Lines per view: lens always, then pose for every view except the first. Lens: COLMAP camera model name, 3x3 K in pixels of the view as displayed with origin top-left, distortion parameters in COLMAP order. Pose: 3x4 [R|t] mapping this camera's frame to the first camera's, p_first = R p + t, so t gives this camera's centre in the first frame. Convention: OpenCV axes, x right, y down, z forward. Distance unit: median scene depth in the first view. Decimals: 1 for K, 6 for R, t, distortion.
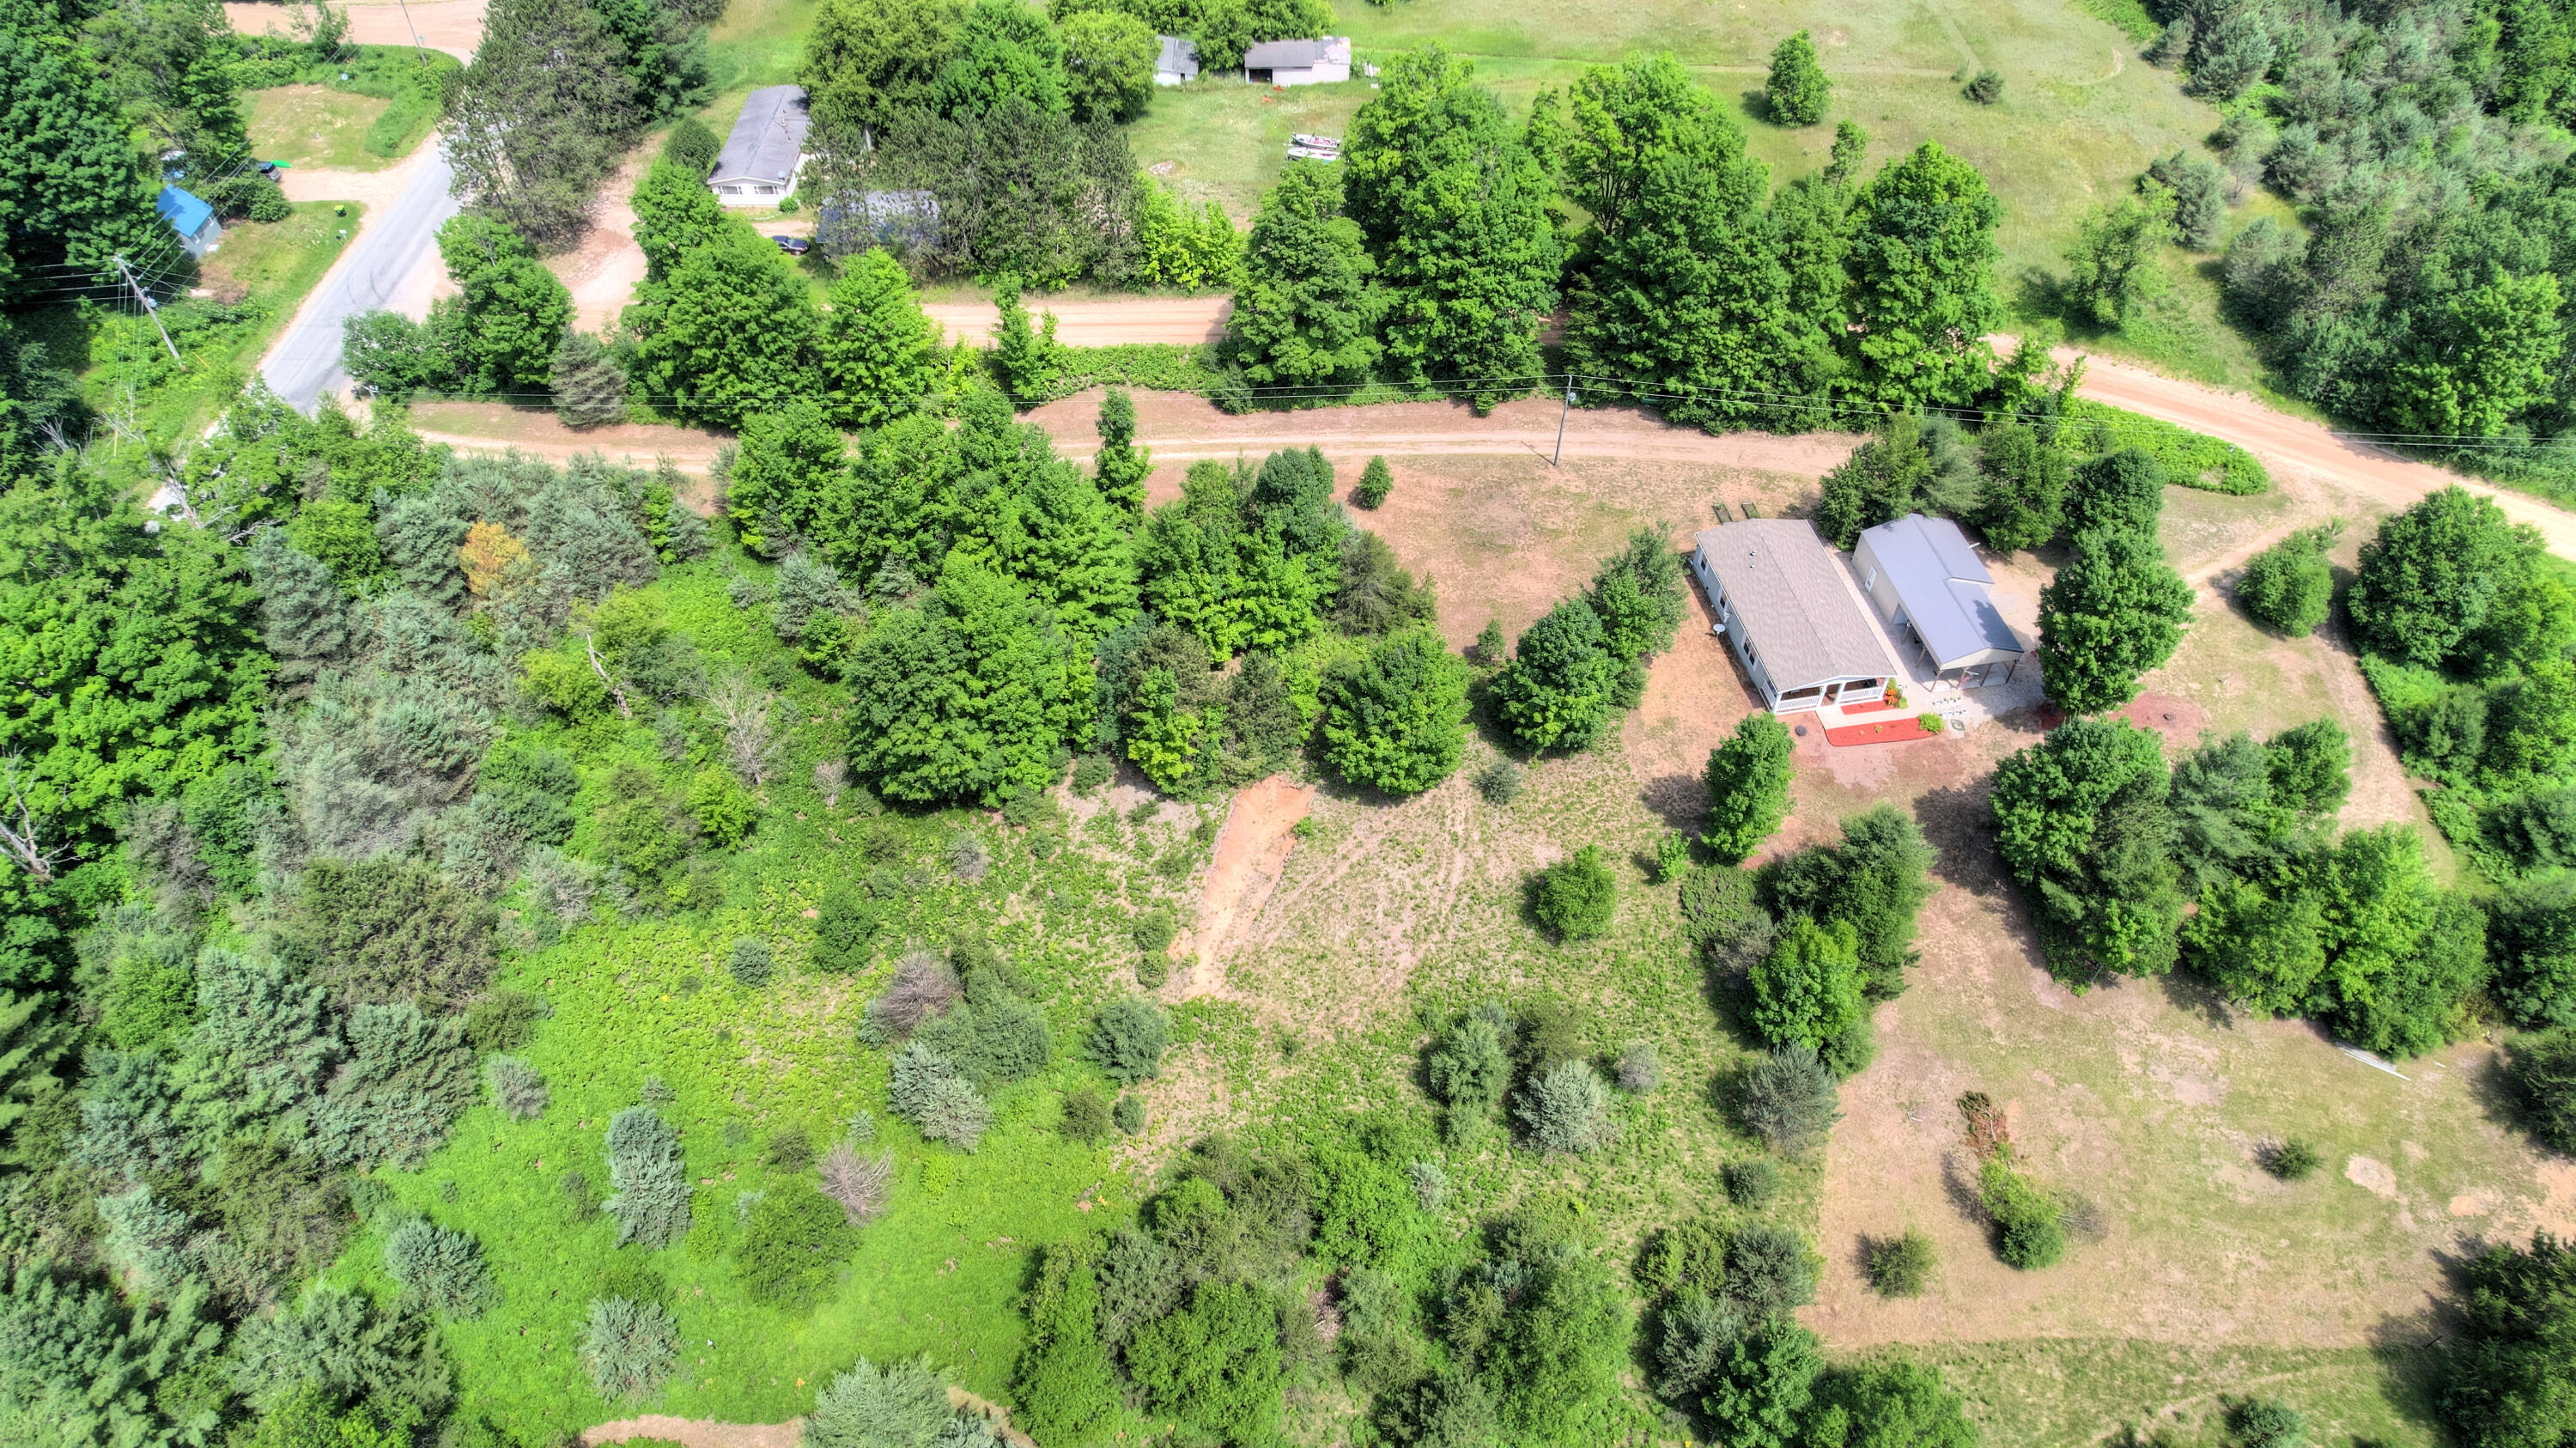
lens RADIAL K [[1645.9, 0, 1290.2], [0, 1645.9, 727.9], [0, 0, 1]] dist [-0.076943, 0.066099]
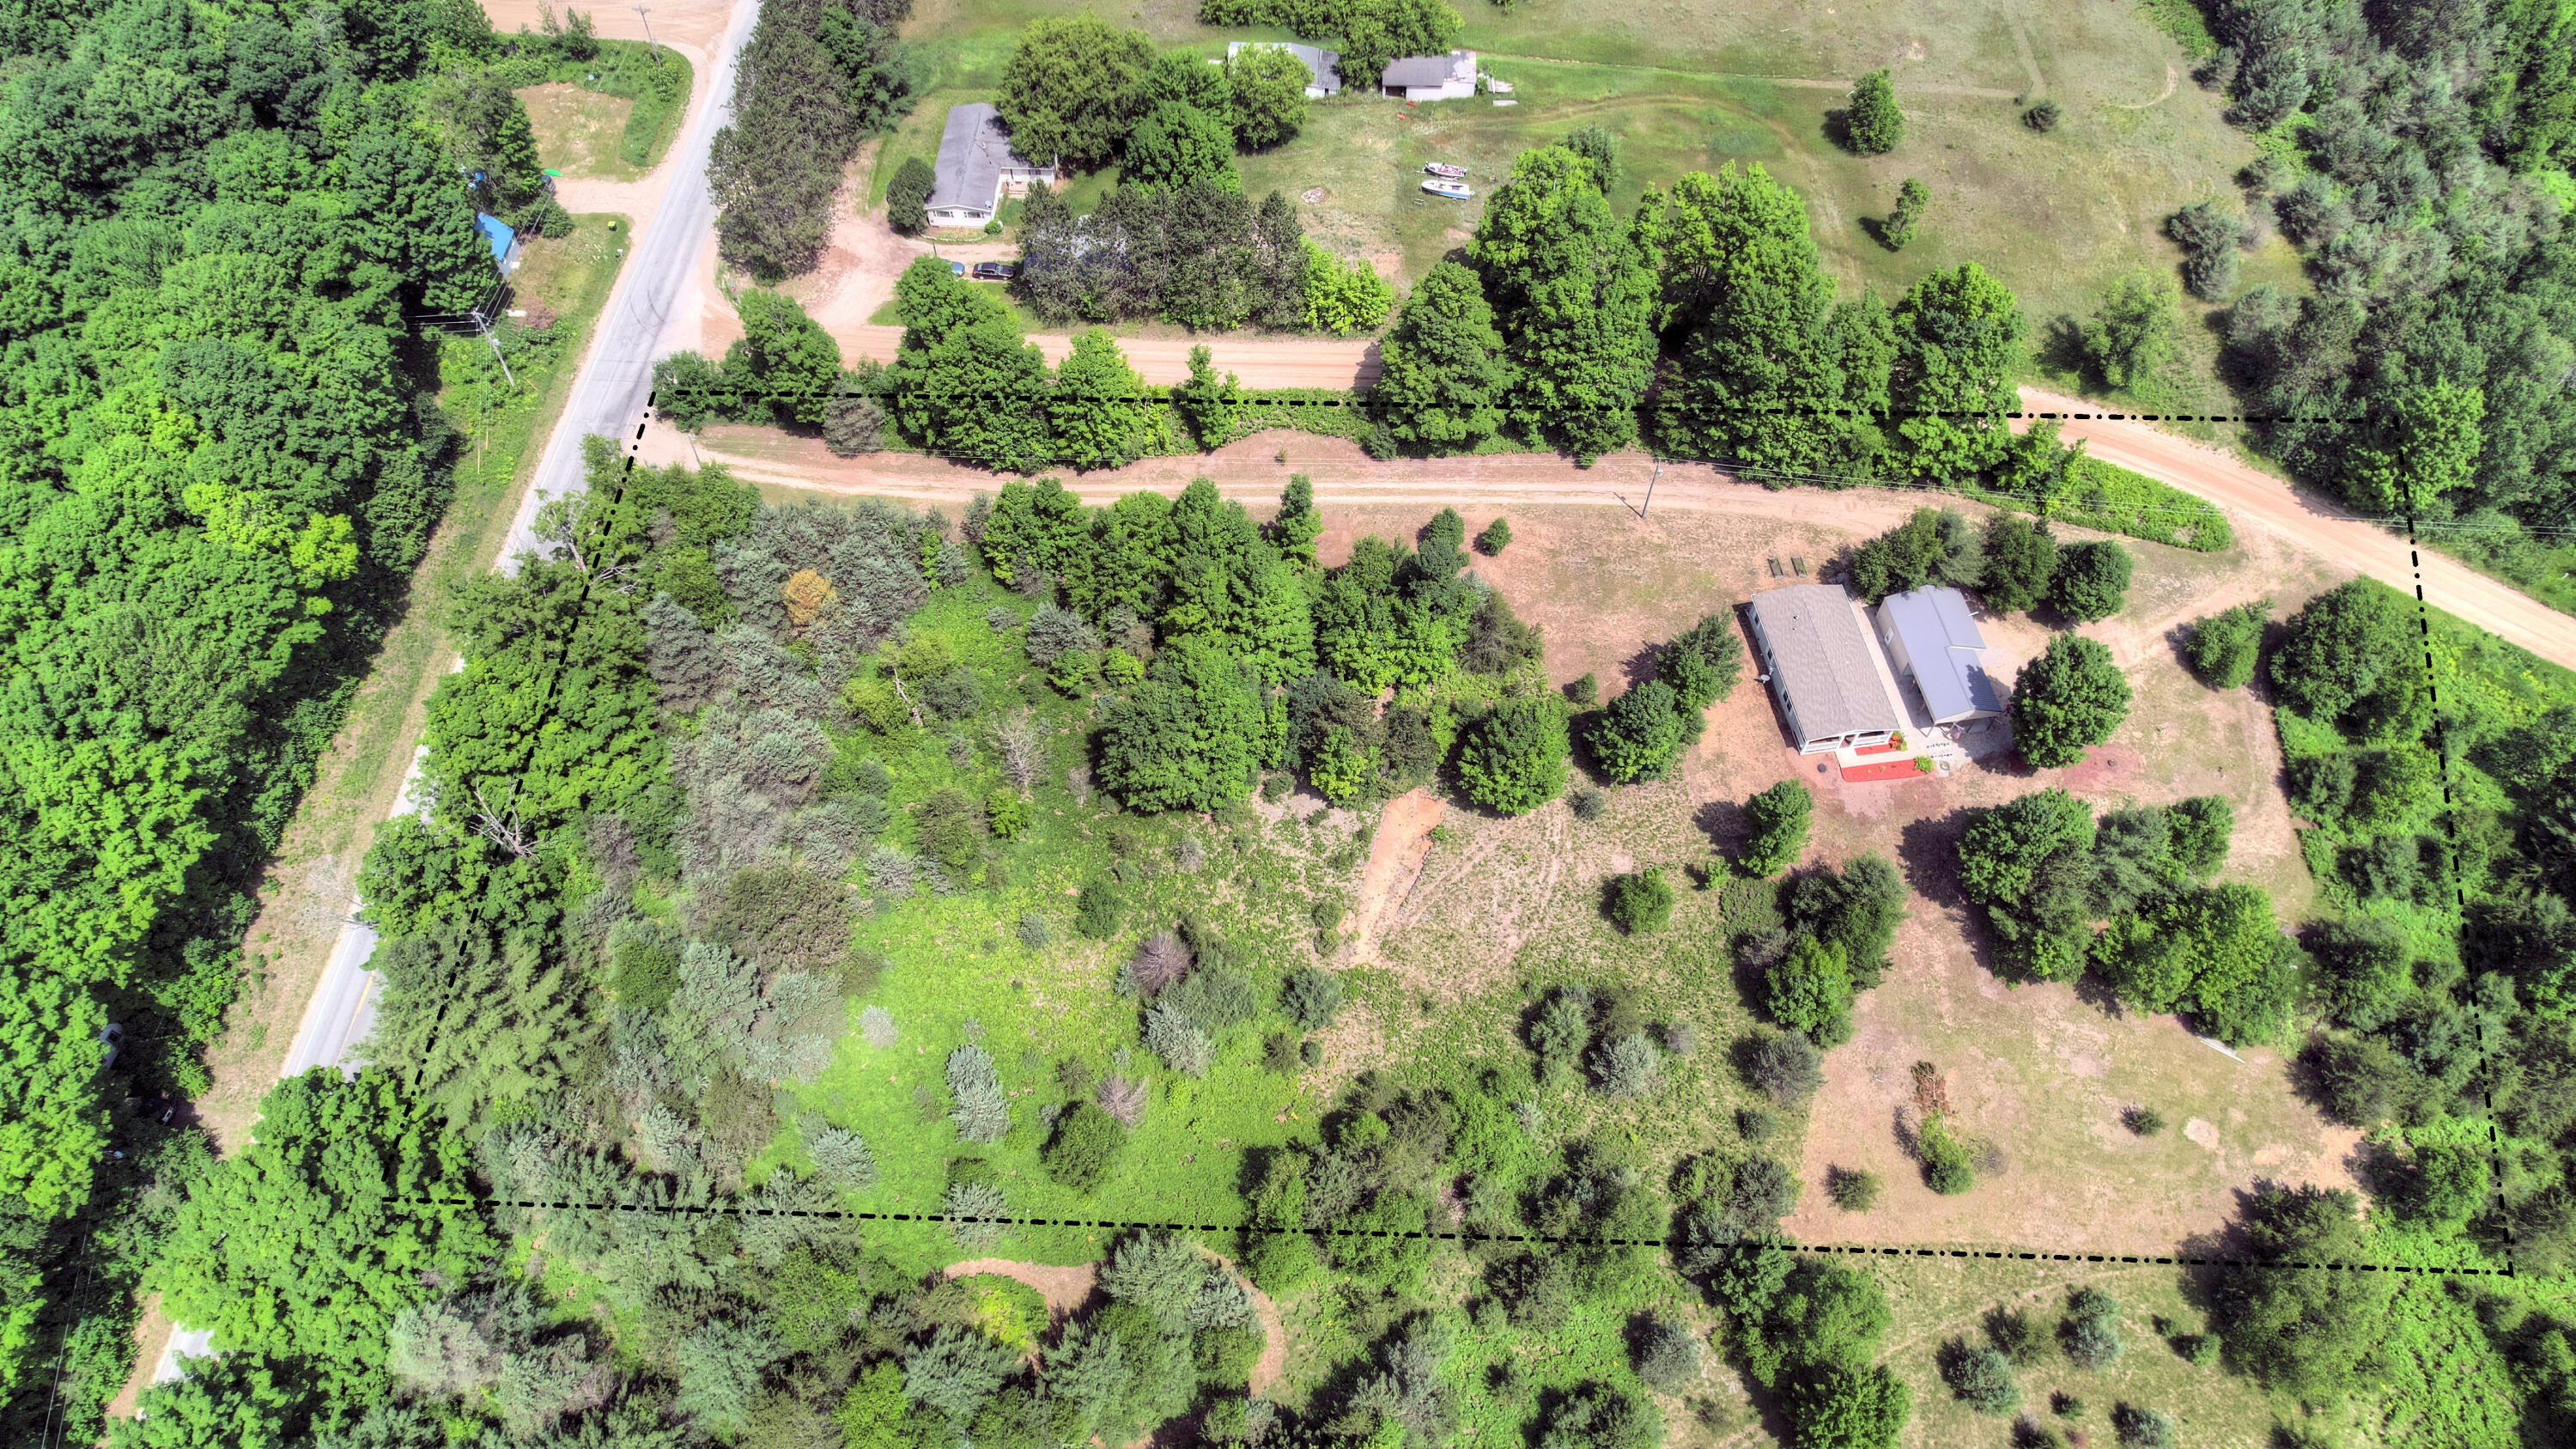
lens RADIAL K [[1646.0, 0, 1286.2], [0, 1646.0, 728.6], [0, 0, 1]] dist [-0.076943, 0.066099]
pose [[0.999202, 0.031956, -0.023945, -0.079641], [-0.027812, 0.987218, 0.156930, -0.211655], [0.028654, -0.156139, 0.987319, -0.278054]]
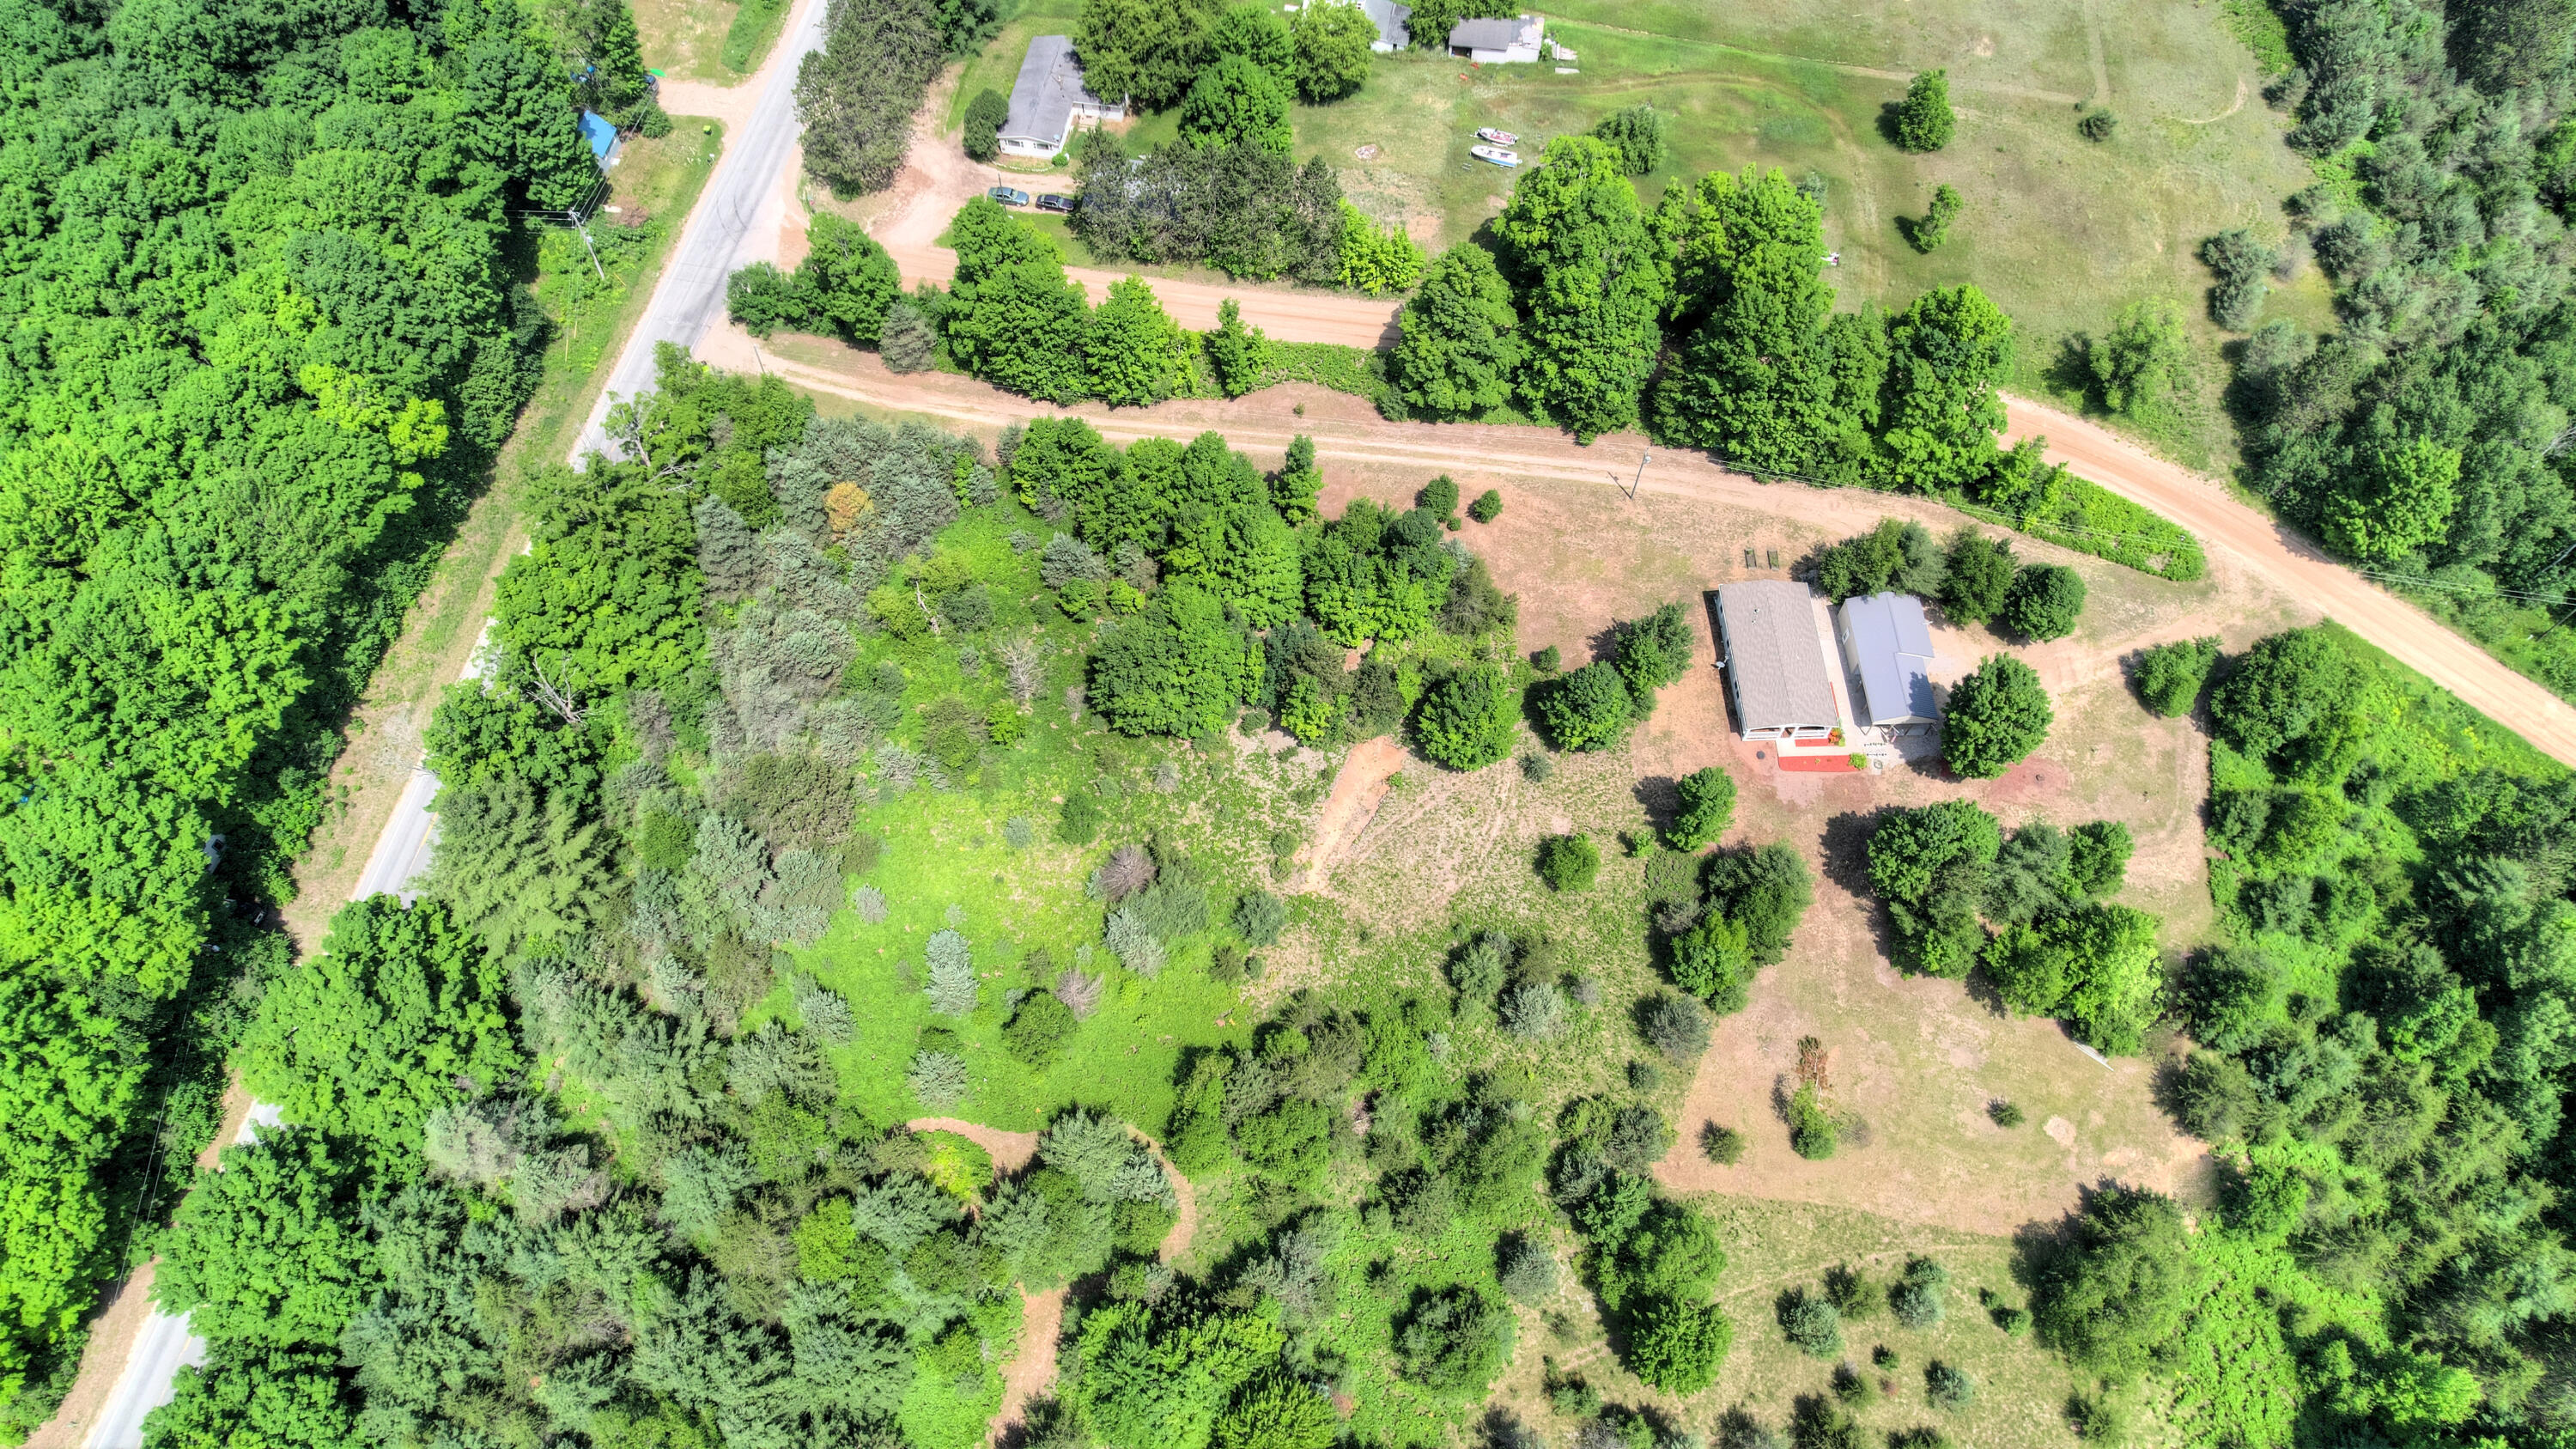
lens RADIAL K [[1646.0, 0, 1286.7], [0, 1646.0, 727.6], [0, 0, 1]] dist [-0.076943, 0.066099]
pose [[0.988400, 0.131685, -0.075661, 0.015357], [-0.111165, 0.966737, 0.230353, -0.283711], [0.103478, -0.219270, 0.970161, -0.370575]]
